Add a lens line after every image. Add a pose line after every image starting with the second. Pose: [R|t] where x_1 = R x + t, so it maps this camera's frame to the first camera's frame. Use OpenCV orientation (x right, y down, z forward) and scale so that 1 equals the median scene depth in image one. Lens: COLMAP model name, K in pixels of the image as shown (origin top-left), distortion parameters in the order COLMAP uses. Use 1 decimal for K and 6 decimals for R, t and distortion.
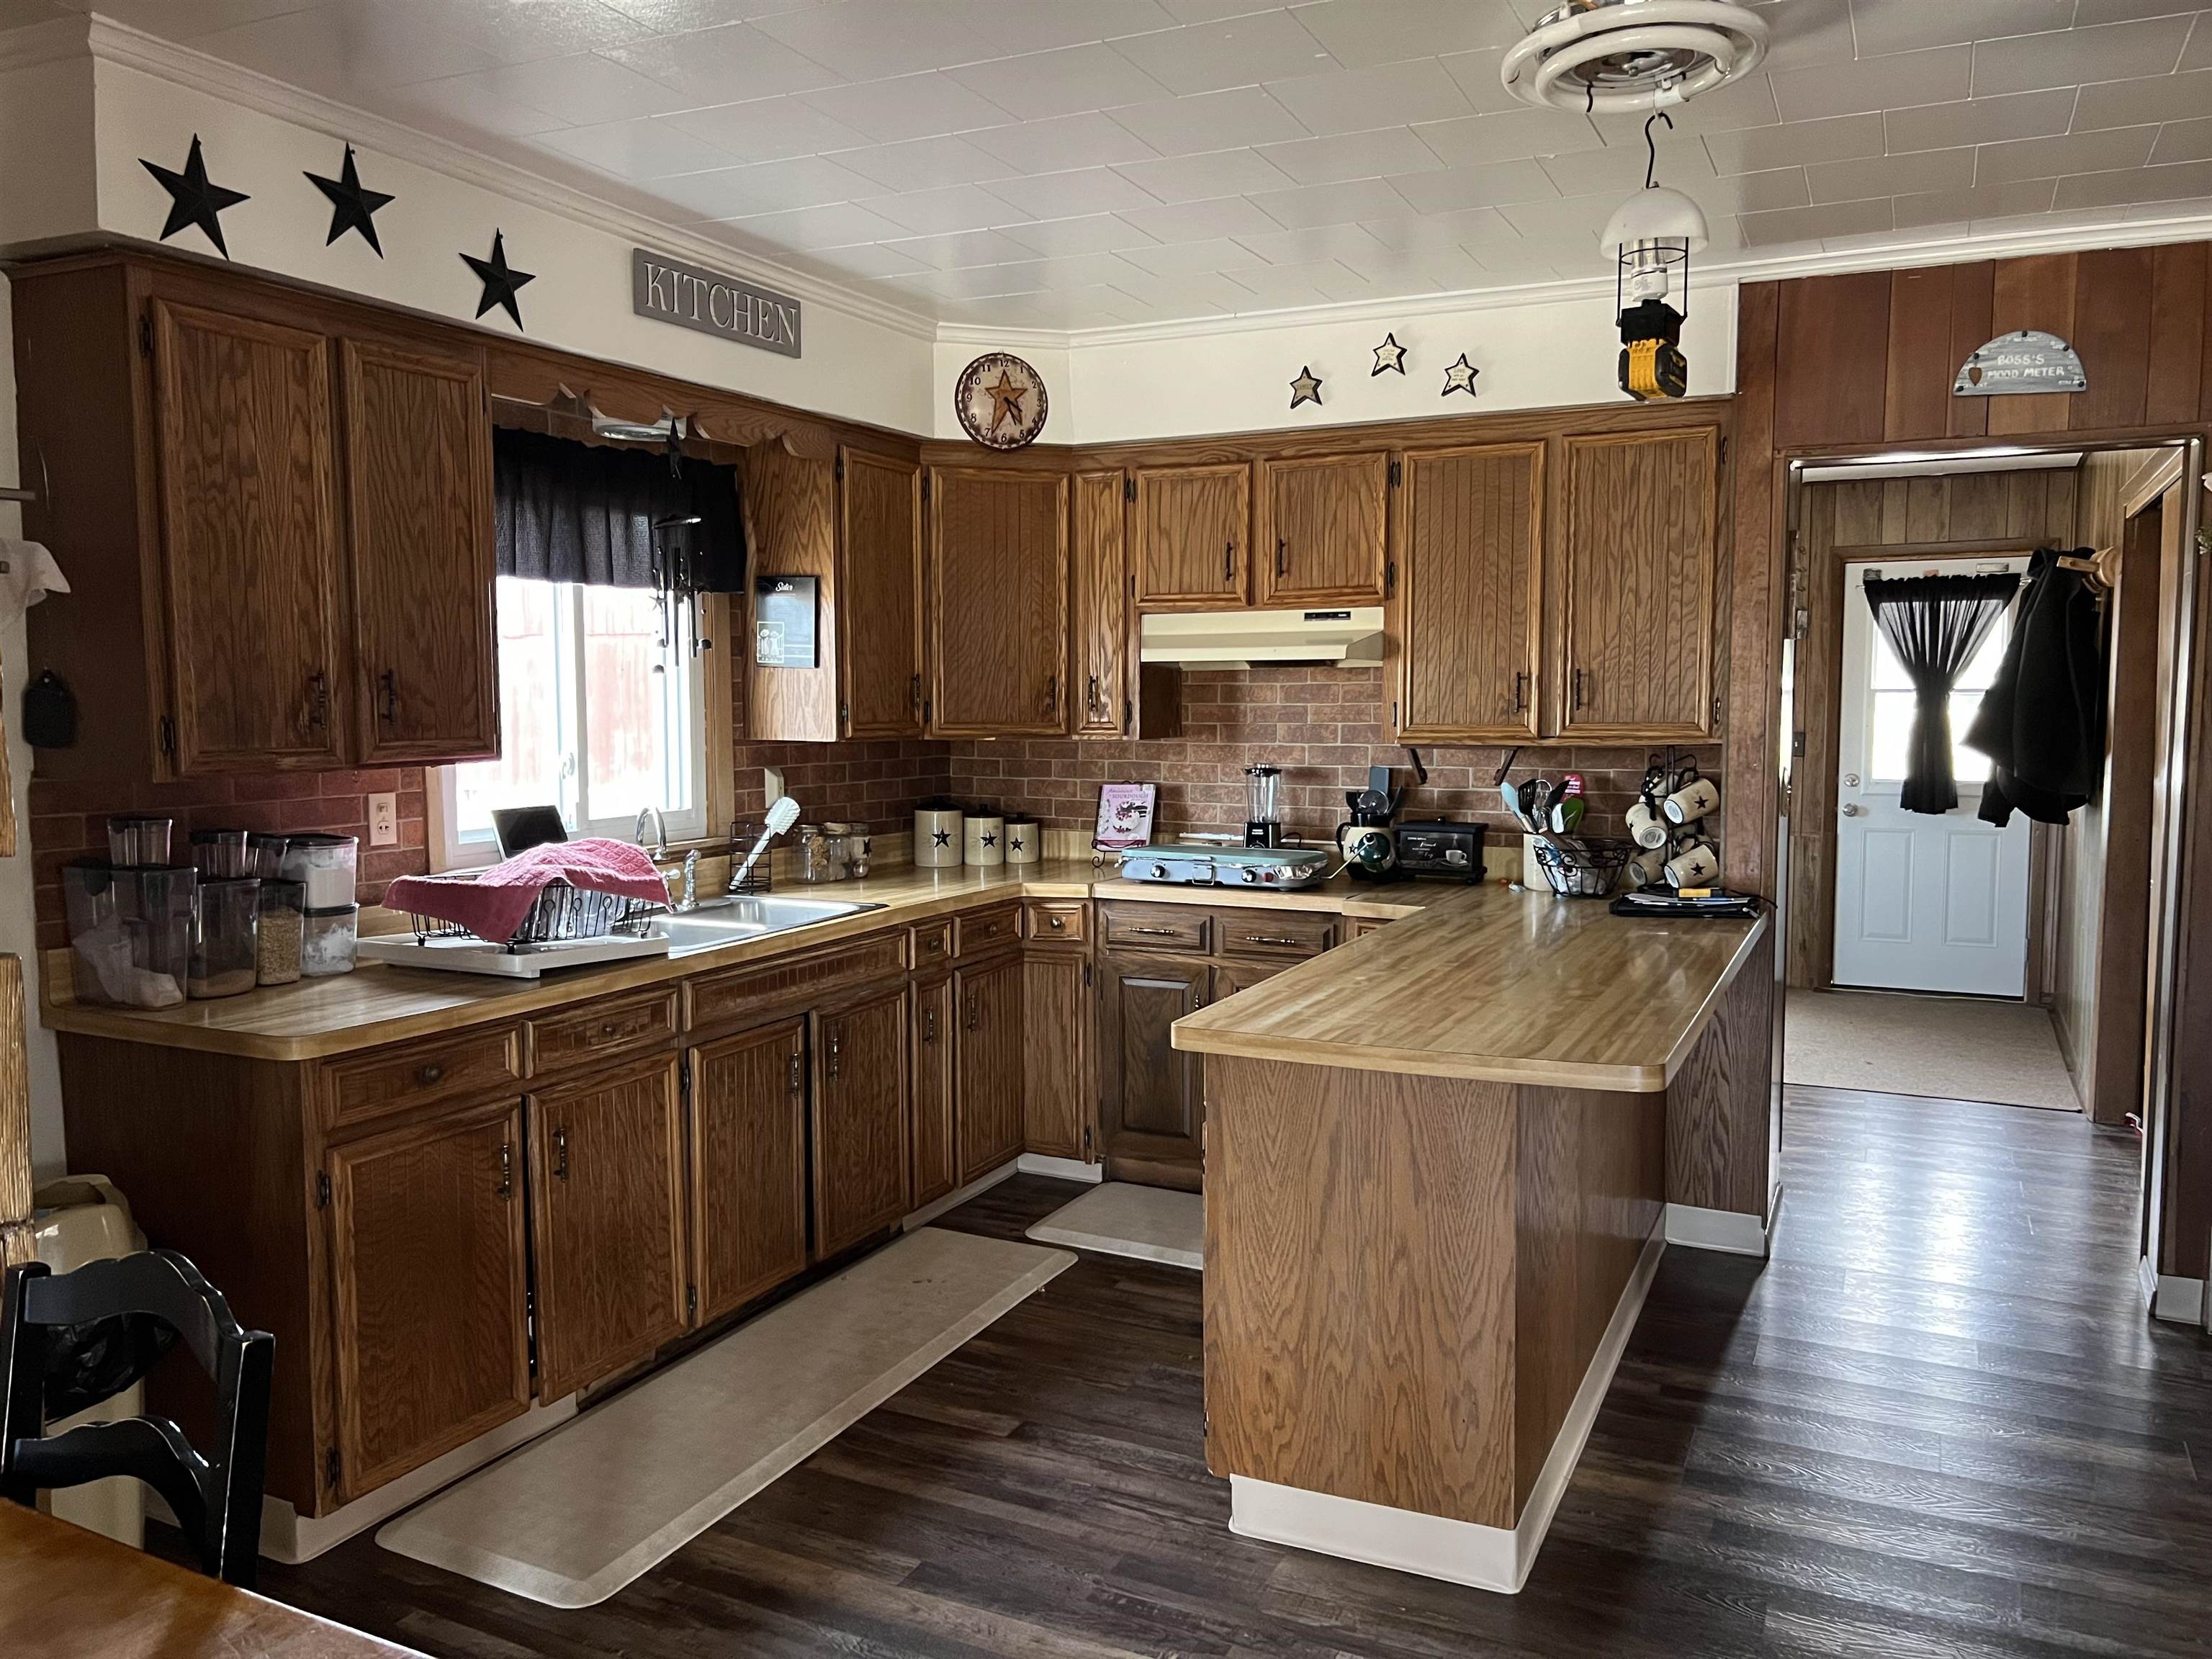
lens RADIAL K [[1669.3, 0, 1103.2], [0, 1669.3, 834.1], [0, 0, 1]] dist [0.055394, -0.064916]
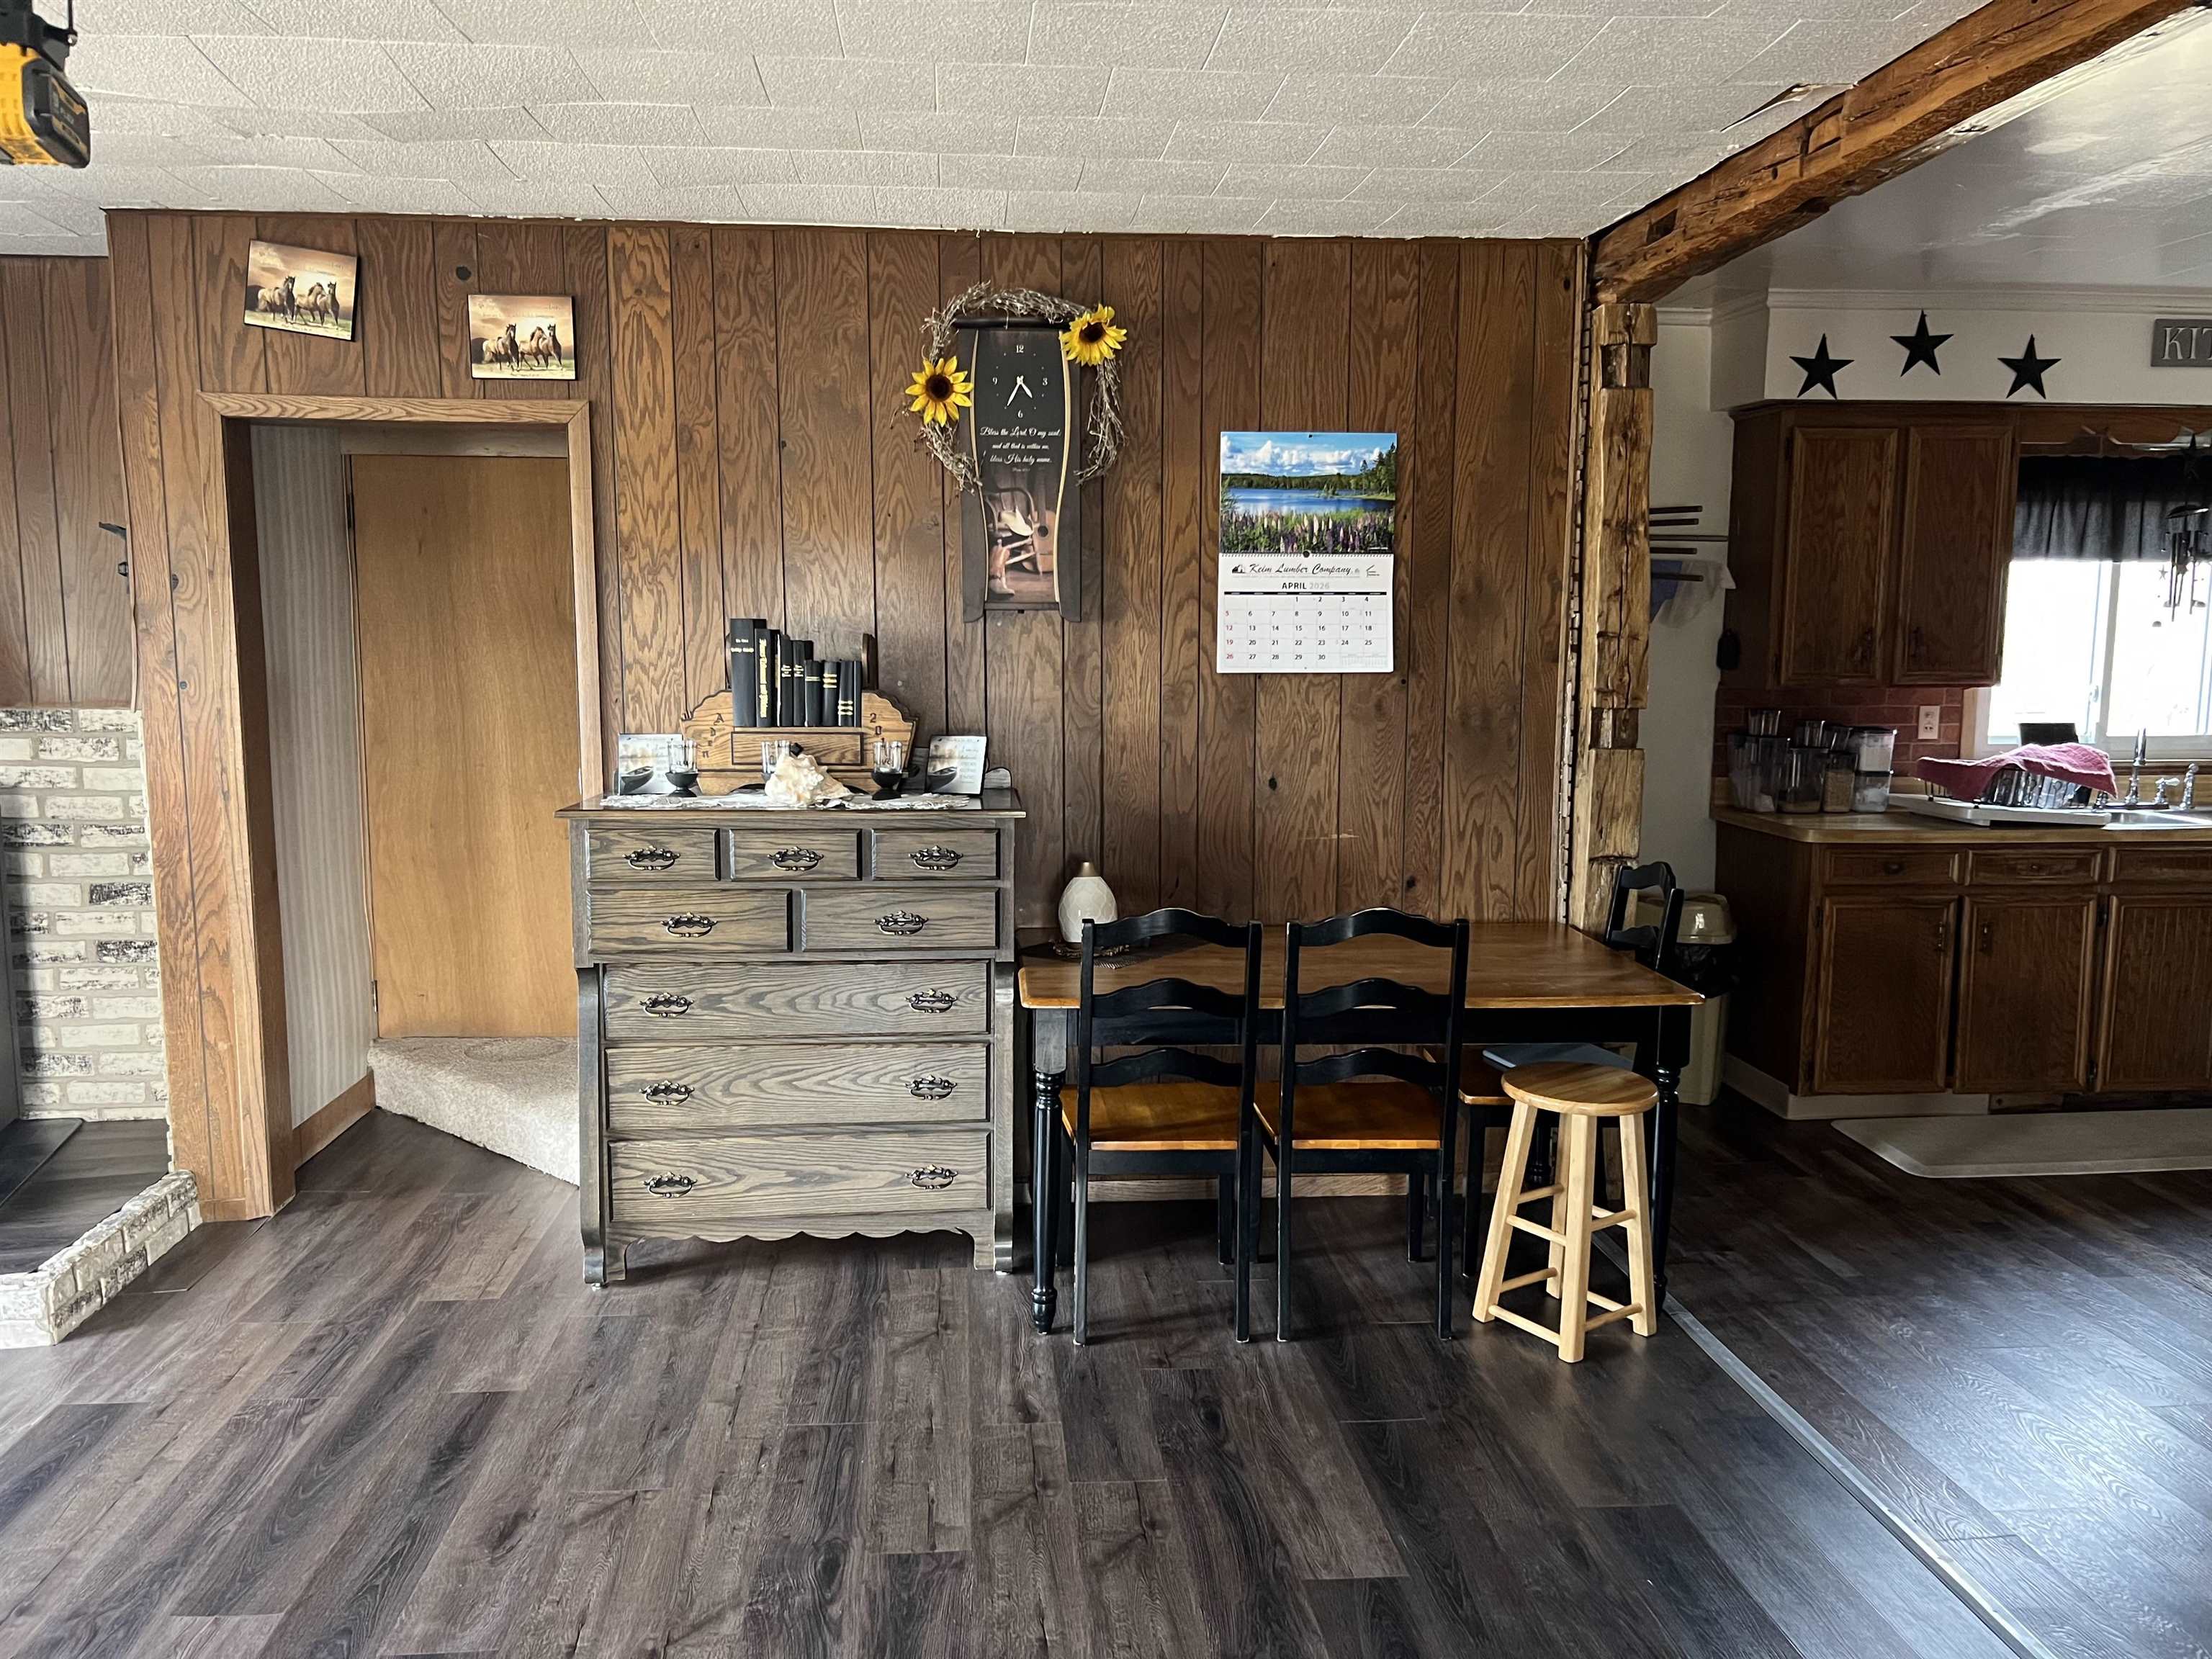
lens RADIAL K [[1669.3, 0, 1095.4], [0, 1669.3, 847.0], [0, 0, 1]] dist [0.055394, -0.064916]
pose [[0.516547, 0.111657, -0.848948, 0.492812], [-0.078204, 0.993469, 0.083082, 0.034876], [0.852680, 0.023476, 0.521905, -0.452067]]
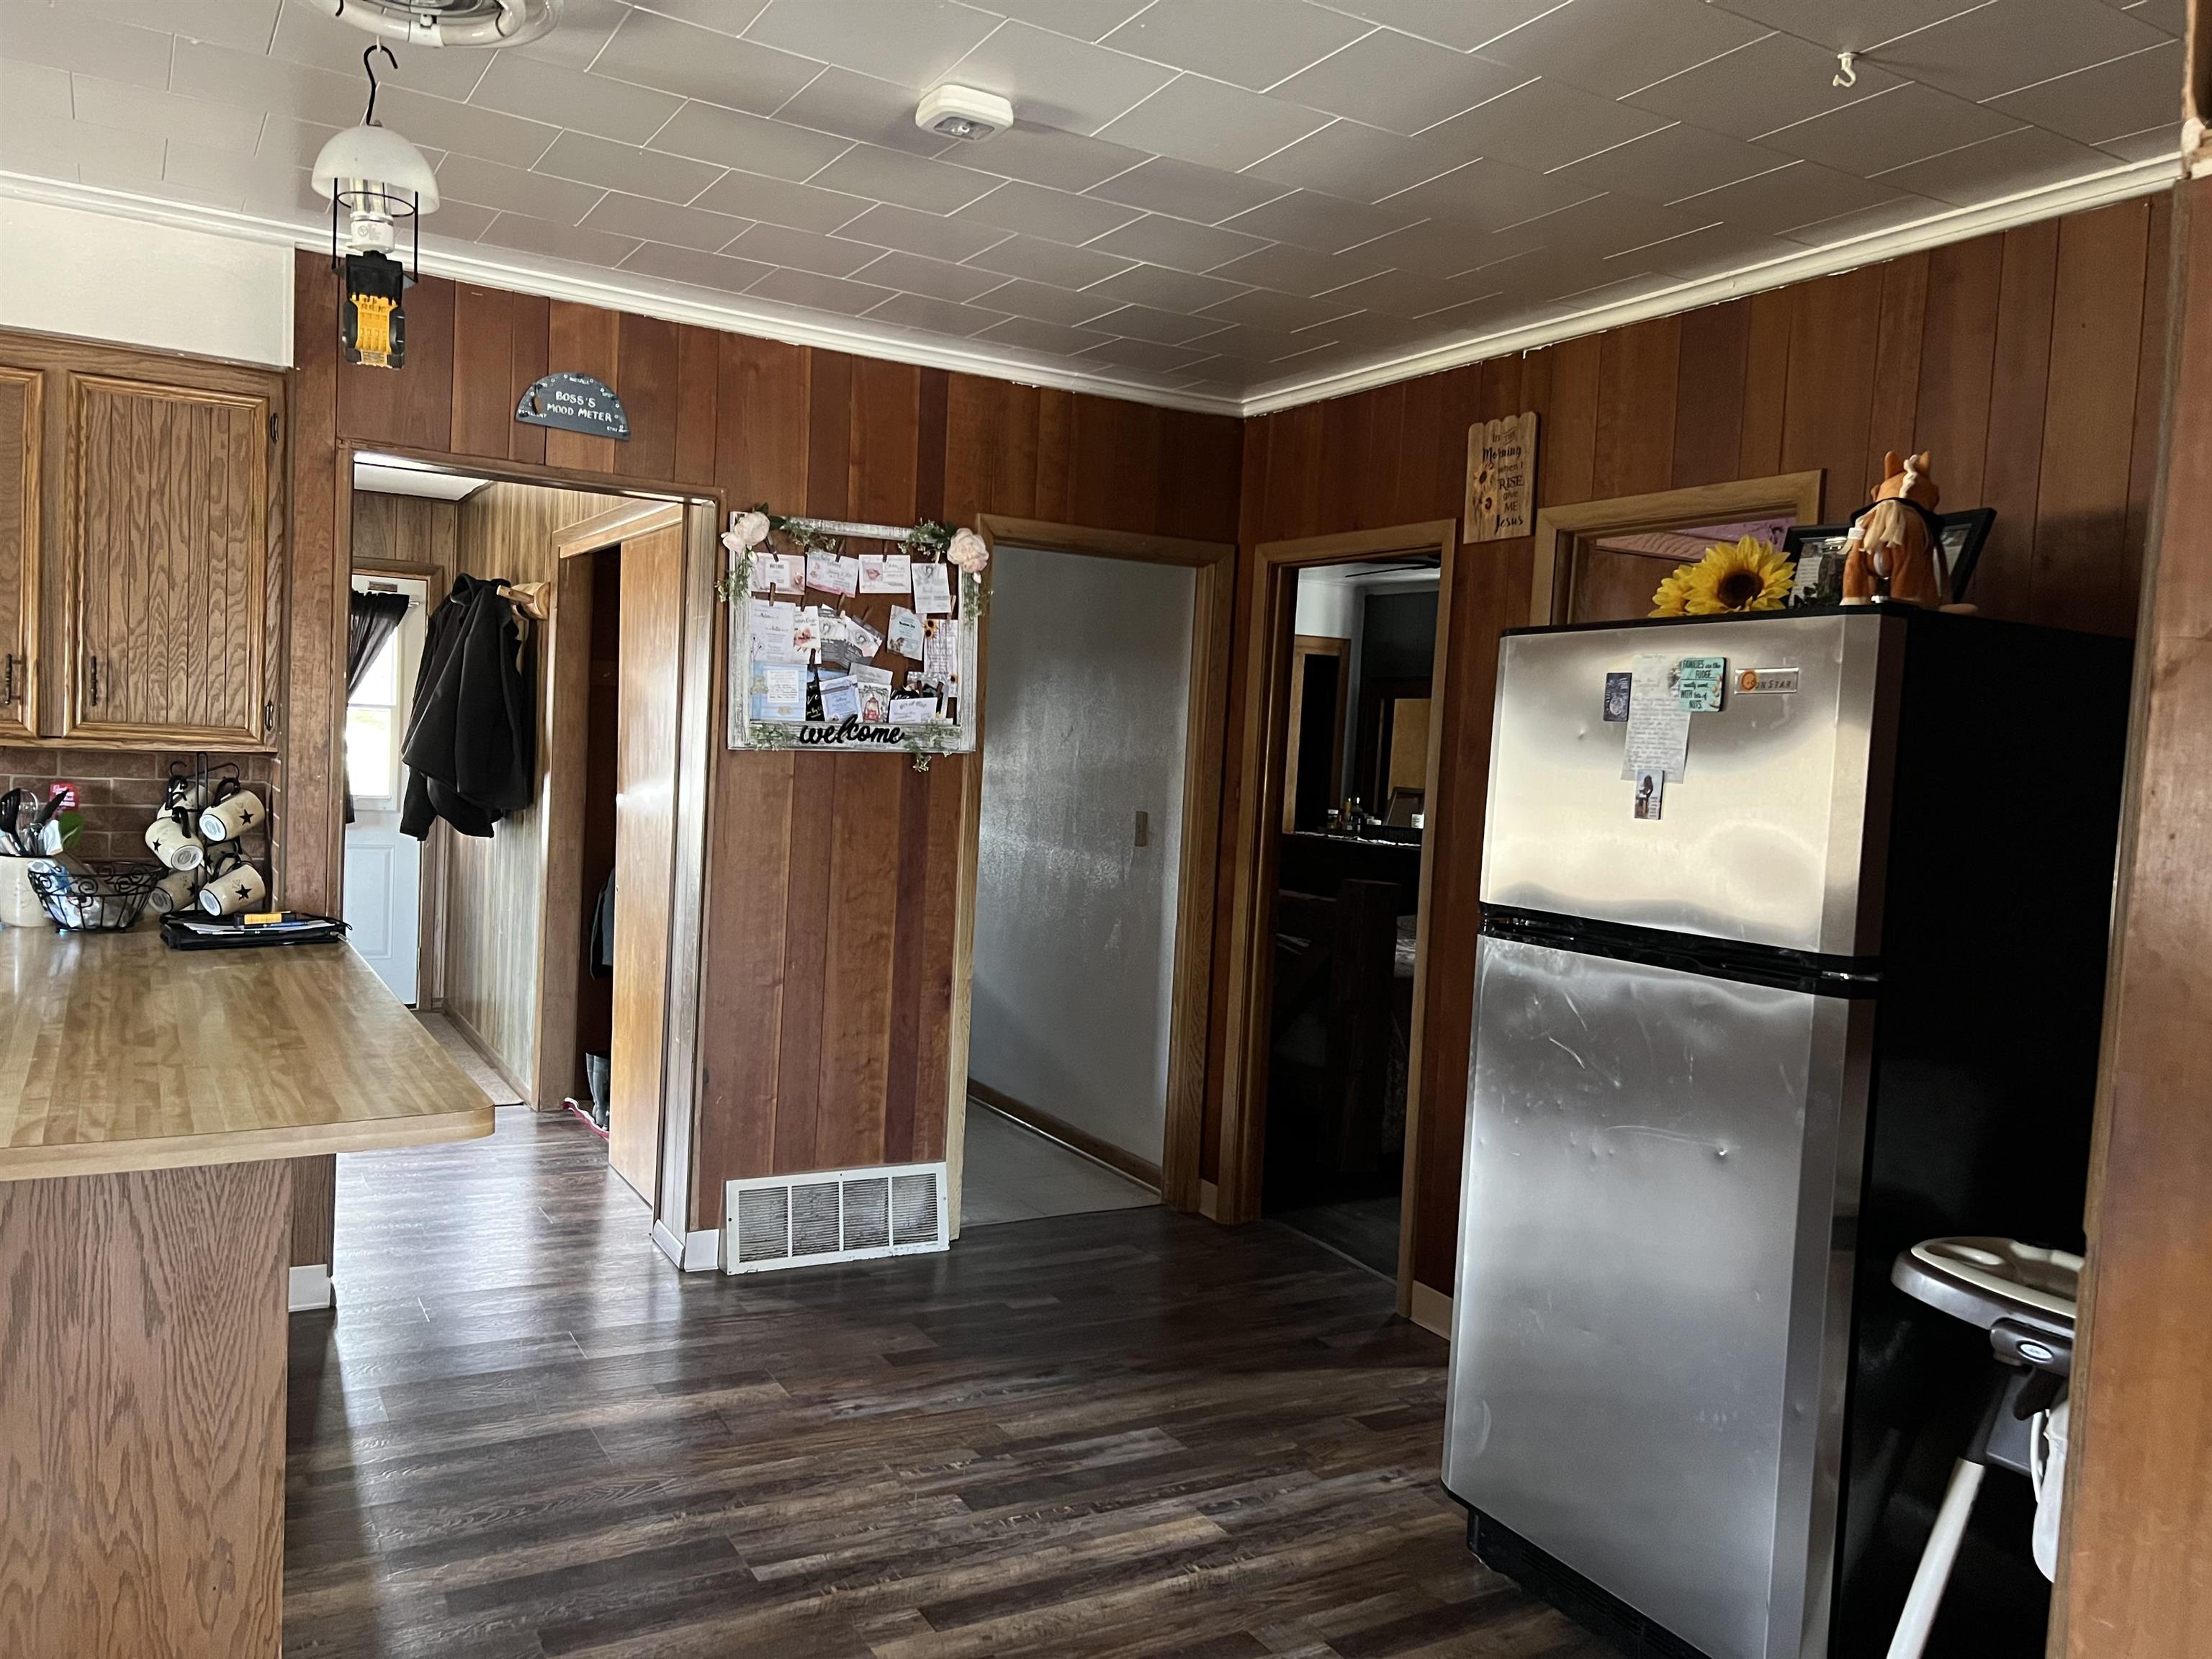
lens RADIAL K [[1669.3, 0, 1105.7], [0, 1669.3, 840.8], [0, 0, 1]] dist [0.055394, -0.064916]
pose [[0.551595, -0.014891, 0.833979, -0.211135], [0.018945, 0.999806, 0.005322, -0.003799], [-0.833897, 0.012864, 0.551770, 0.190937]]
